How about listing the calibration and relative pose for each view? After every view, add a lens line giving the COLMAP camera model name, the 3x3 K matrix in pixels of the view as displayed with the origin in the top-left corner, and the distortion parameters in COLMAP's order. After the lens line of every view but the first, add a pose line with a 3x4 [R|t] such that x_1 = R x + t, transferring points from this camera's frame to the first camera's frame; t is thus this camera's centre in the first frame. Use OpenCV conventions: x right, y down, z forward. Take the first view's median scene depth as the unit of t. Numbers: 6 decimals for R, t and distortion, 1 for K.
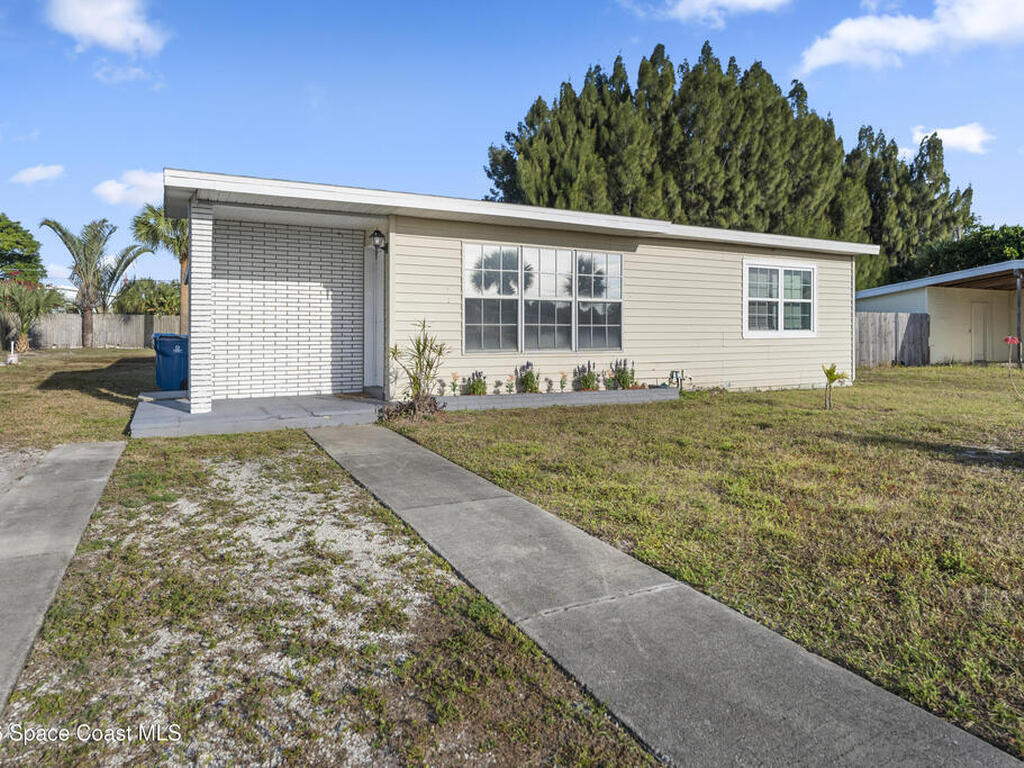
lens RADIAL K [[644.8, 0, 512.2], [0, 644.8, 339.5], [0, 0, 1]] dist [0.000588, -0.000232]
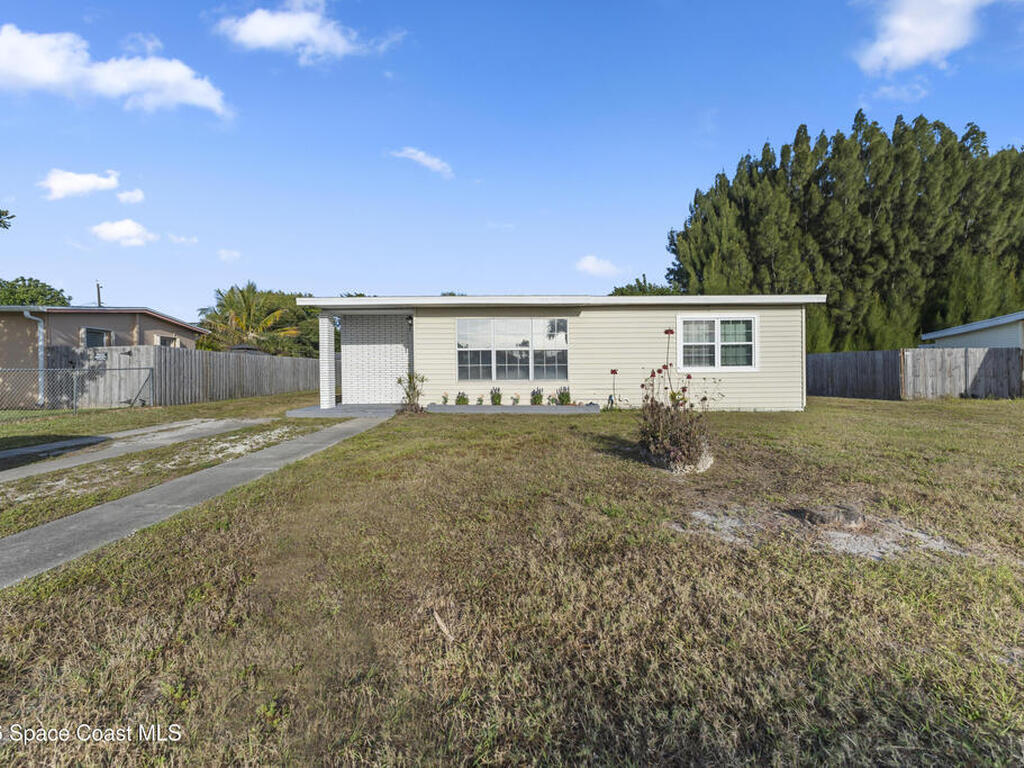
lens RADIAL K [[461.7, 0, 508.8], [0, 461.7, 383.3], [0, 0, 1]] dist [0.003465, 0.001045]
pose [[0.883093, 0.005737, -0.469163, 0.161859], [0.002049, 0.999869, 0.016083, 0.001480], [0.469194, -0.015164, 0.882965, -0.013076]]
